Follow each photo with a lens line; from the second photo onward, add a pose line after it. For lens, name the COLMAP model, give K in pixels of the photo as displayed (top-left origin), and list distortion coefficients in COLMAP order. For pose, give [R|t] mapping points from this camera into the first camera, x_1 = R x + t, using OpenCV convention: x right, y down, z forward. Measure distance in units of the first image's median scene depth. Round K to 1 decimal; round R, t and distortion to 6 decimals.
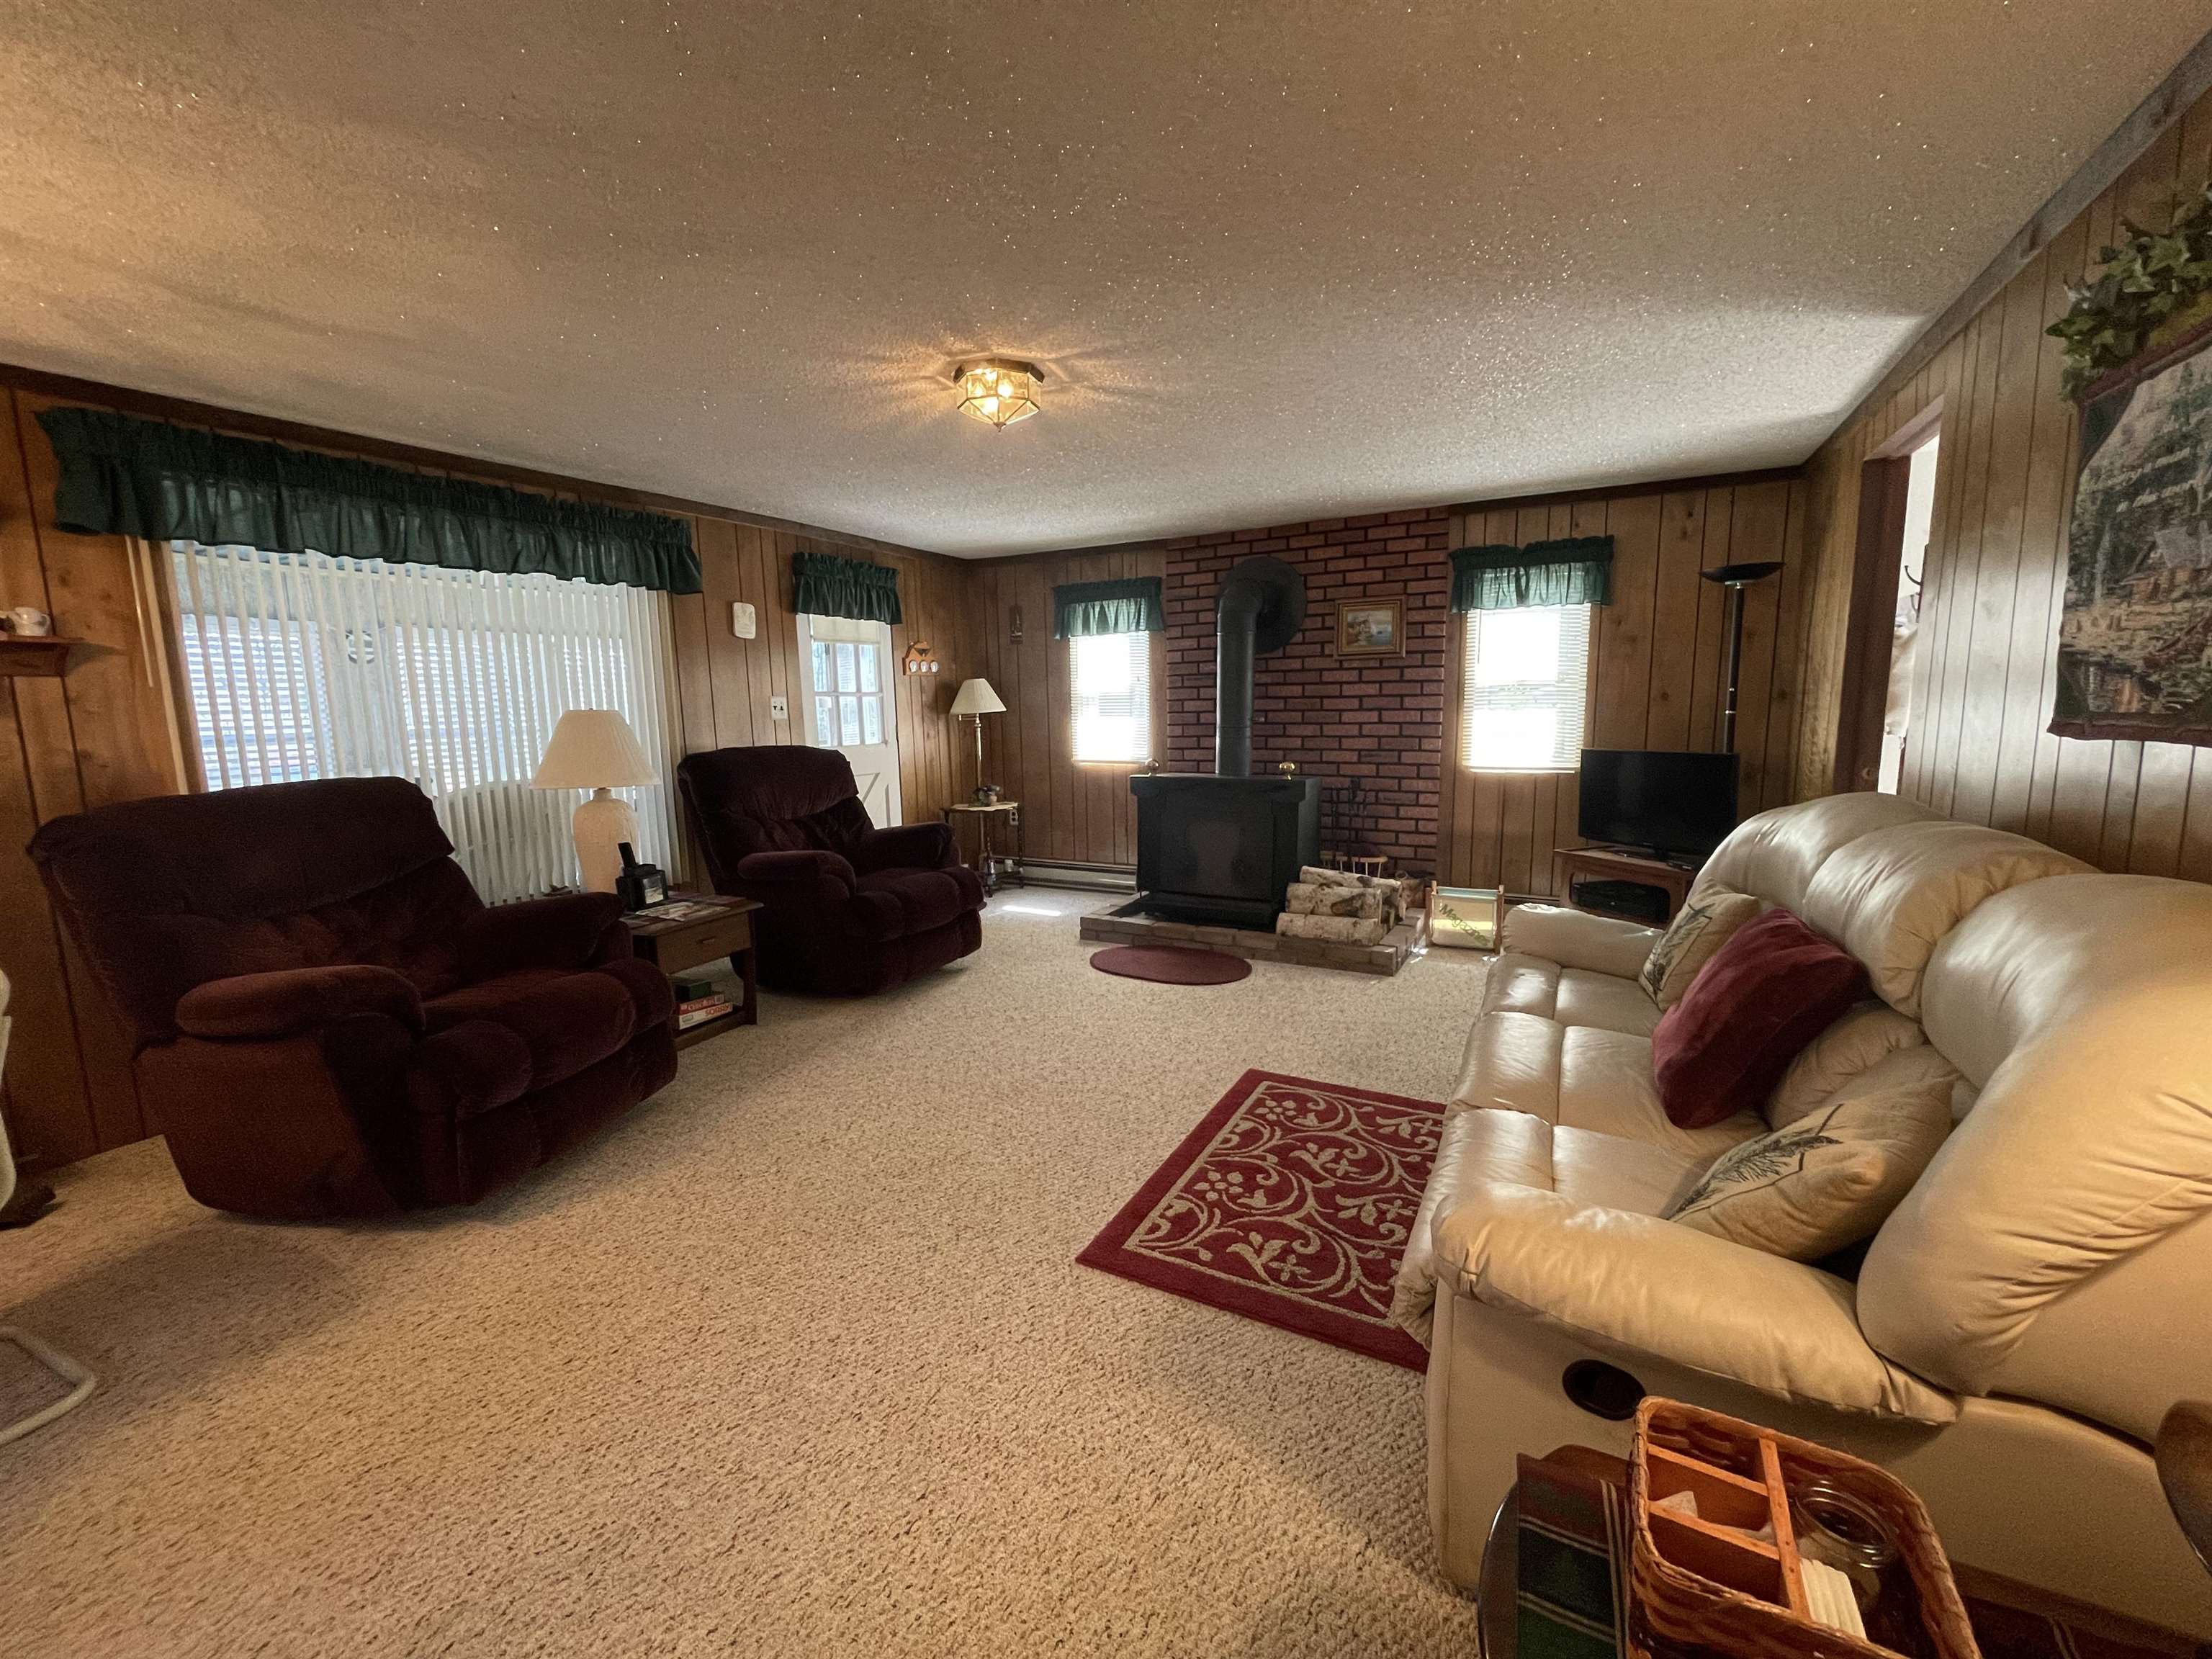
lens RADIAL K [[889.4, 0, 1095.7], [0, 889.4, 832.6], [0, 0, 1]] dist [-0.001348, -0.000515]
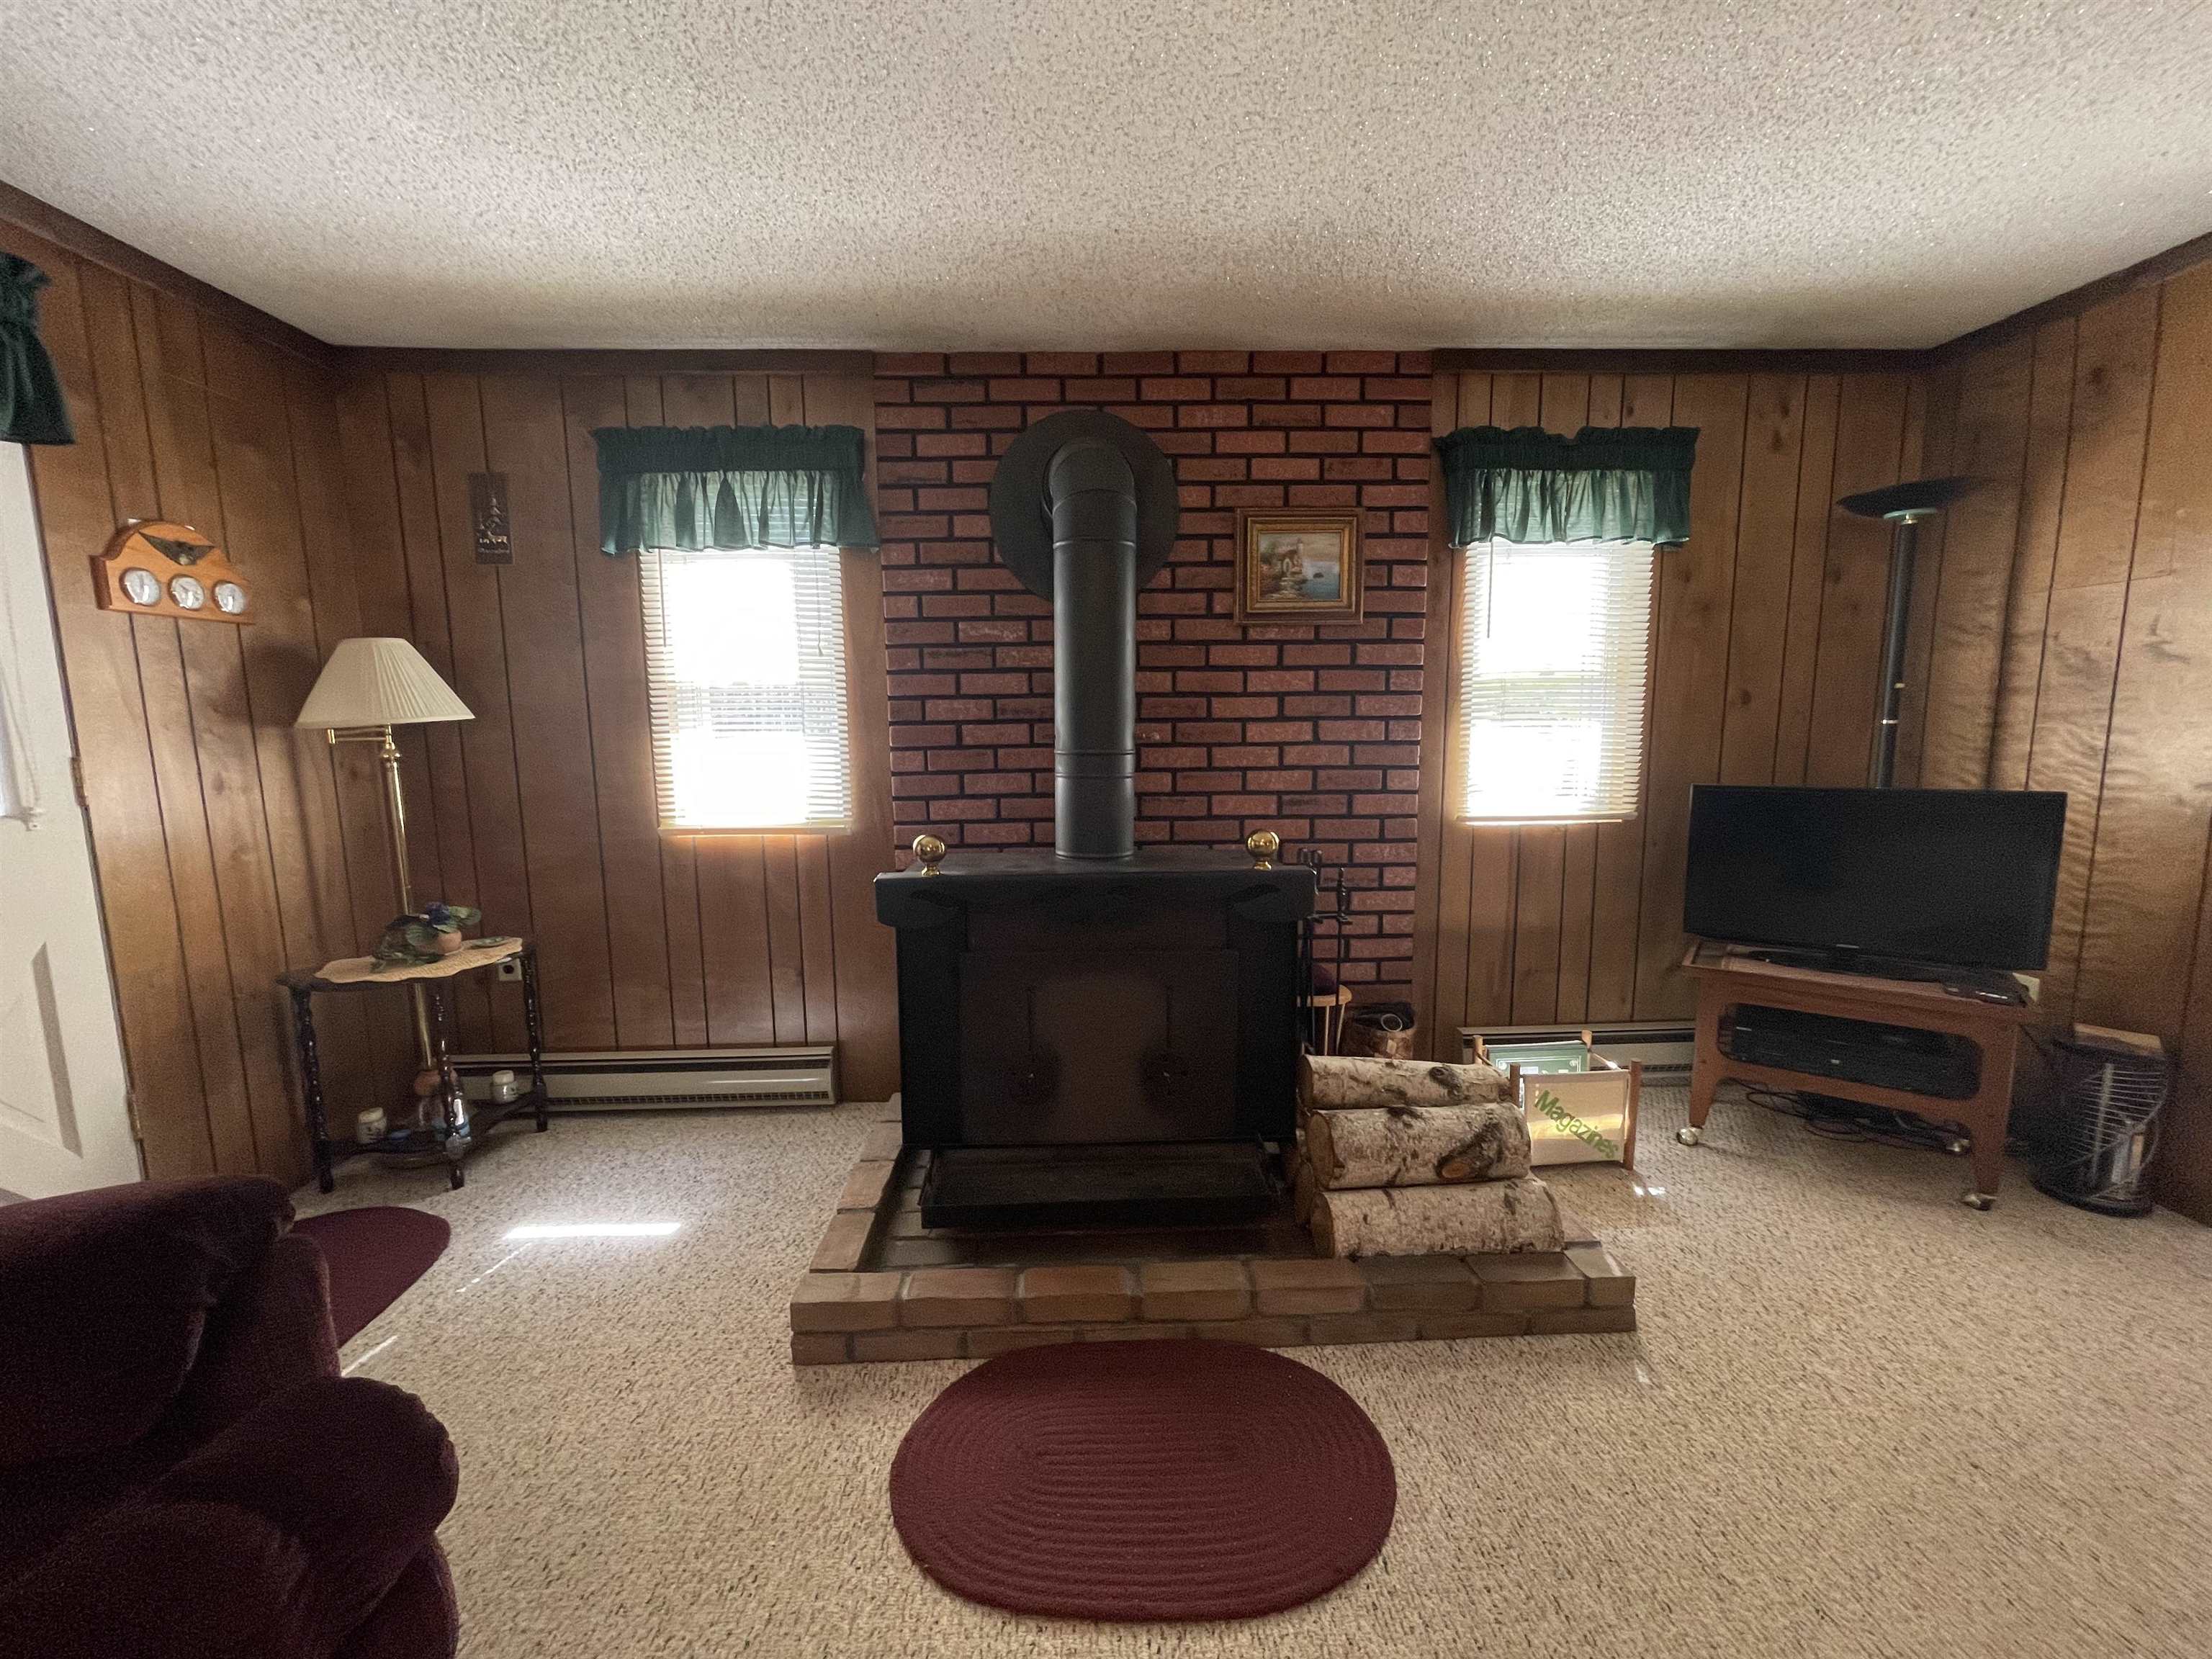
lens RADIAL K [[889.4, 0, 1095.7], [0, 889.4, 832.6], [0, 0, 1]] dist [-0.001348, -0.000515]
pose [[0.861134, -0.057670, 0.505096, -0.077831], [0.068485, 0.997648, -0.002852, -0.077716], [-0.503744, 0.037047, 0.863058, 0.611499]]
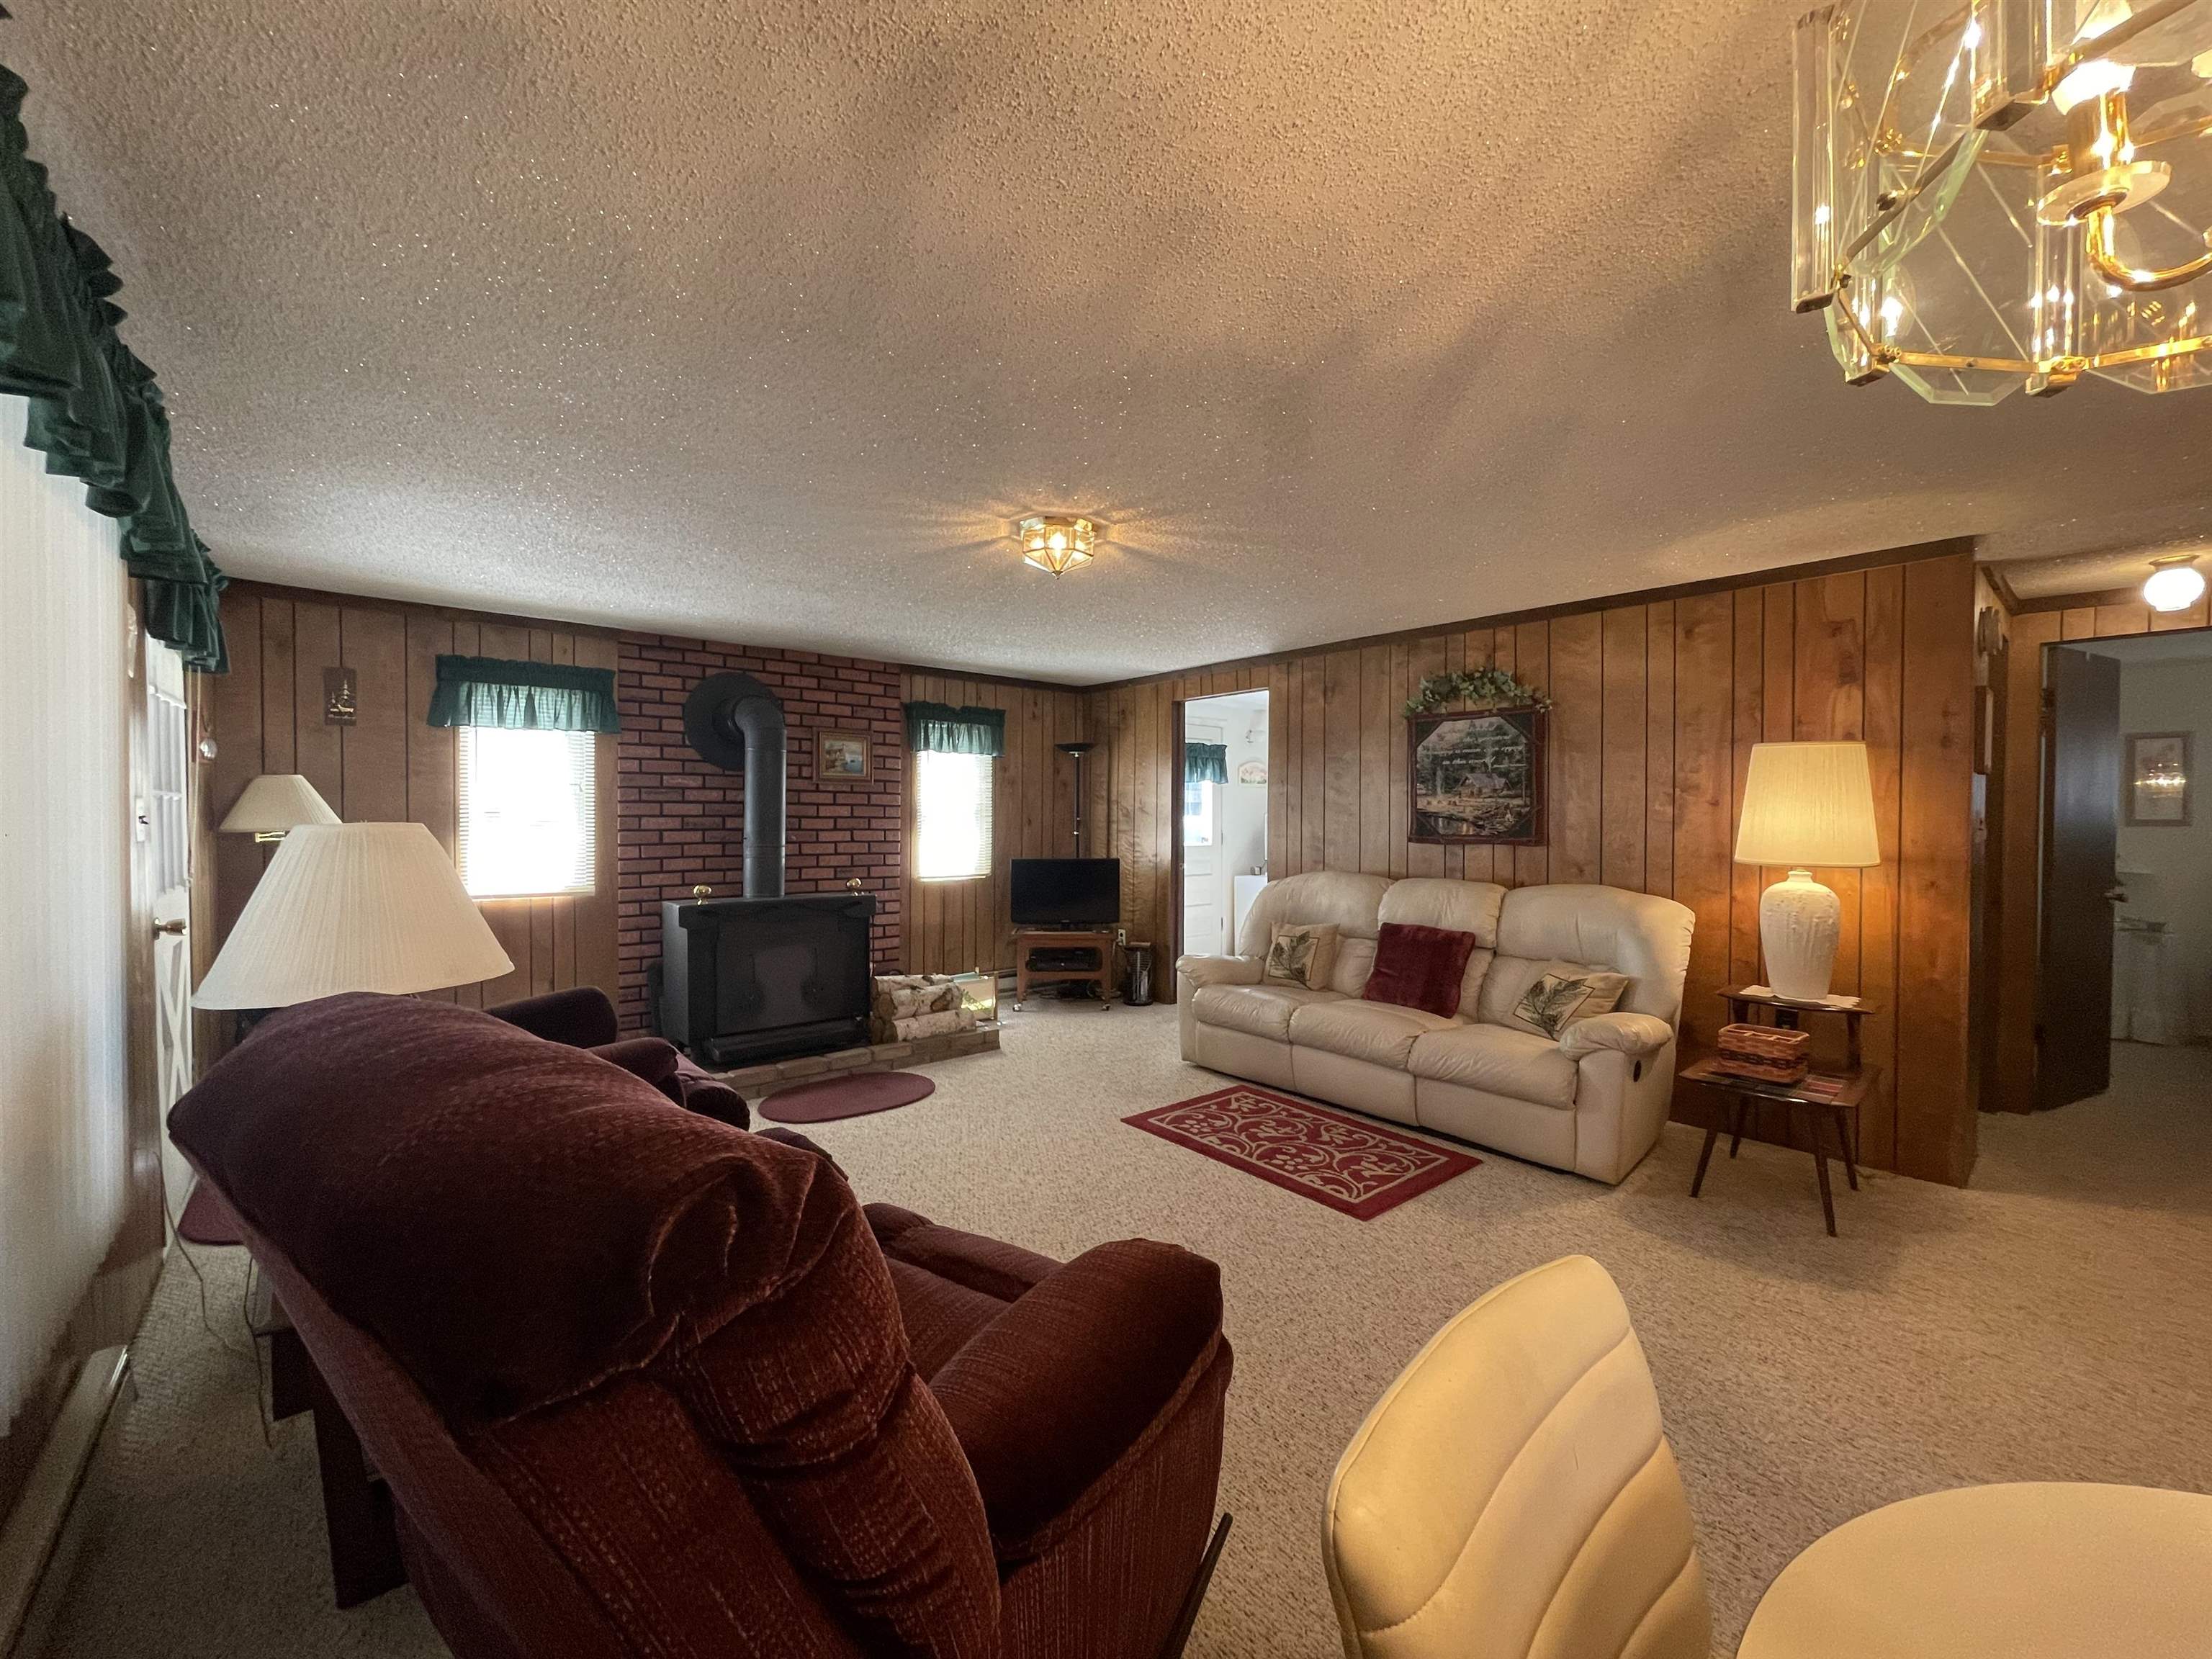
lens RADIAL K [[889.4, 0, 1095.7], [0, 889.4, 832.6], [0, 0, 1]] dist [-0.001348, -0.000515]
pose [[0.368757, 0.004791, 0.929513, -0.605078], [0.119790, 0.991403, -0.052633, -0.041374], [-0.921775, 0.130756, 0.365013, 0.326113]]
